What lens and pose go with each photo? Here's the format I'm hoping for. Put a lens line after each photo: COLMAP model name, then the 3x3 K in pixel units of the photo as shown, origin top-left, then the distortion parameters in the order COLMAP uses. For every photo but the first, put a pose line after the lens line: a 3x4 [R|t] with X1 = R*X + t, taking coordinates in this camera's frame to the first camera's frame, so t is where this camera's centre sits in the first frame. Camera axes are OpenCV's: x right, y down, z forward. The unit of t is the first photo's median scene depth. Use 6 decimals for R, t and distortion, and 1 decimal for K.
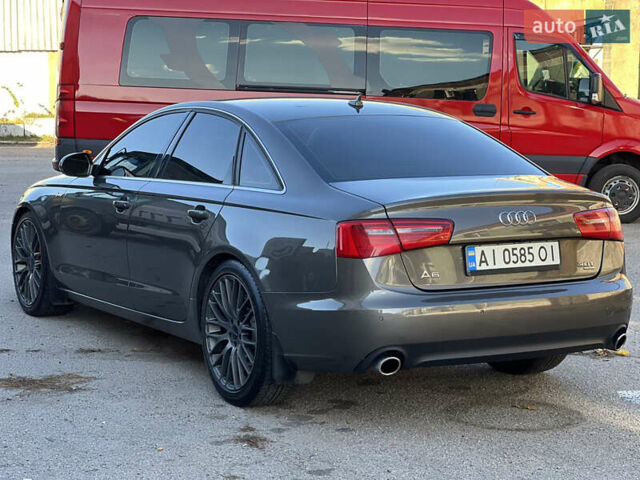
lens RADIAL K [[1344.4, 0, 321.4], [0, 1344.4, 237.9], [0, 0, 1]] dist [0.181968, 0.000000]
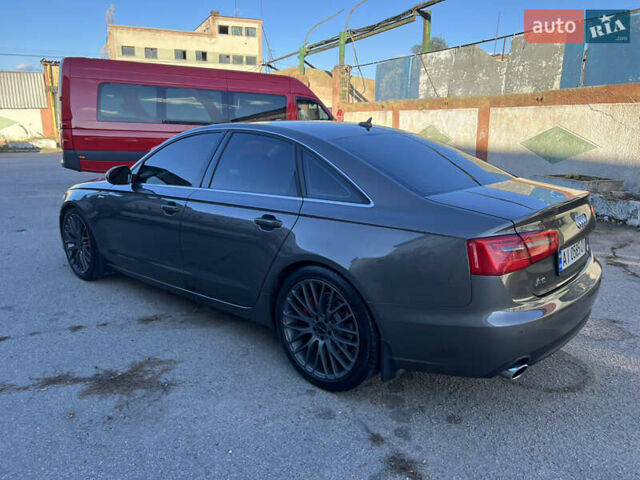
lens RADIAL K [[460.1, 0, 316.1], [0, 460.1, 244.7], [0, 0, 1]] dist [0.036290, -0.024632]
pose [[0.944611, -0.085806, 0.316776, -0.184717], [0.040757, 0.988415, 0.146199, -0.056868], [-0.325651, -0.125190, 0.937165, 0.638981]]
